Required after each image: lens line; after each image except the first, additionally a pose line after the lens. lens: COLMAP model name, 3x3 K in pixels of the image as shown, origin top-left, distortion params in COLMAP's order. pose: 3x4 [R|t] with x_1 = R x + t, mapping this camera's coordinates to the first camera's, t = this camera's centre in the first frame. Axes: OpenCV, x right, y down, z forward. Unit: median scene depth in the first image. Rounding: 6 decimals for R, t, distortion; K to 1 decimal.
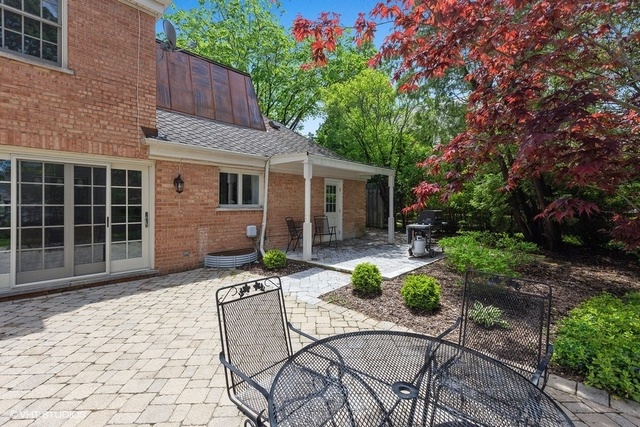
lens RADIAL K [[287.7, 0, 320.0], [0, 287.7, 213.5], [0, 0, 1]] dist [-0.013852, 0.000043]
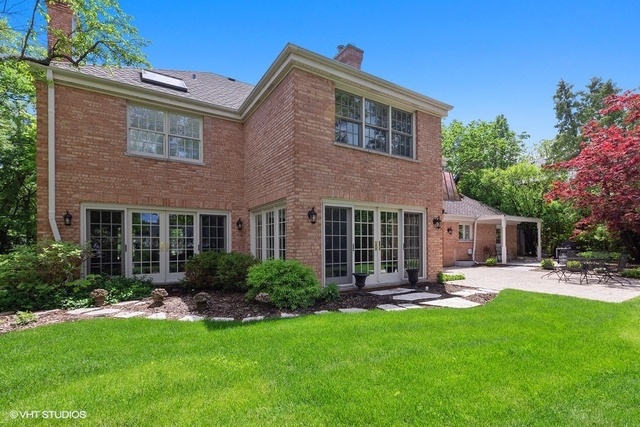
lens RADIAL K [[287.7, 0, 320.0], [0, 287.7, 213.5], [0, 0, 1]] dist [-0.013852, 0.000043]
pose [[0.954323, -0.027275, -0.297528, -0.553563], [-0.007408, 0.993358, -0.114824, 0.029417], [0.298684, 0.111783, 0.947783, -1.164474]]
